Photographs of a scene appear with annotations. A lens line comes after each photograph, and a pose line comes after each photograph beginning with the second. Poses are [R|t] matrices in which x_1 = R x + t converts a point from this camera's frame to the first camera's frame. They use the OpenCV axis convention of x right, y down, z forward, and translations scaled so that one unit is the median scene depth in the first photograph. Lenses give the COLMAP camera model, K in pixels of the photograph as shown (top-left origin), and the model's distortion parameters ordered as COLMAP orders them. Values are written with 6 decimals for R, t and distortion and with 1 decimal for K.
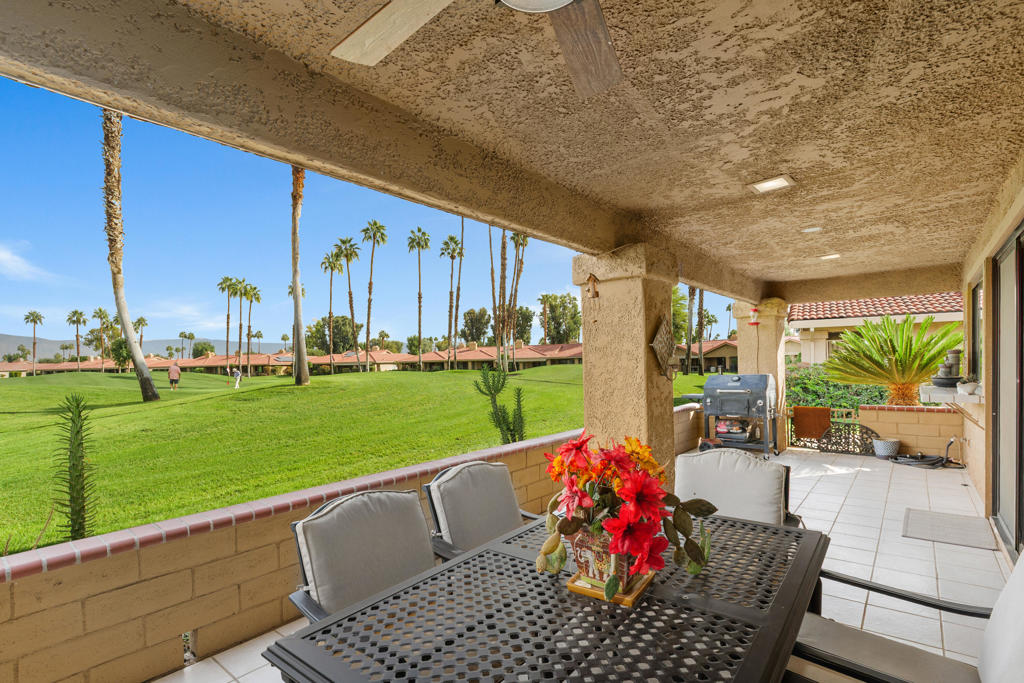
lens RADIAL K [[478.9, 0, 508.2], [0, 478.9, 378.9], [0, 0, 1]] dist [0.000384, -0.000009]
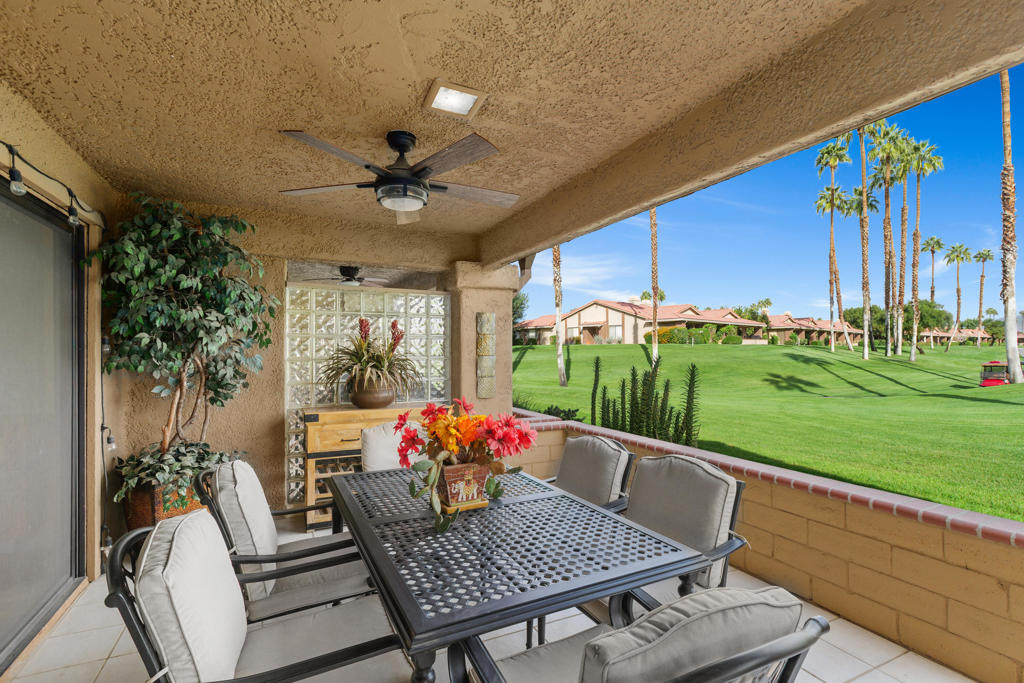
lens RADIAL K [[467.3, 0, 510.1], [0, 467.3, 349.9], [0, 0, 1]] dist [0.002582, 0.000009]
pose [[-0.390534, 0.019568, -0.920381, 1.051085], [-0.014191, 0.999527, 0.027272, -0.062016], [0.920479, 0.023711, -0.390071, 1.226079]]
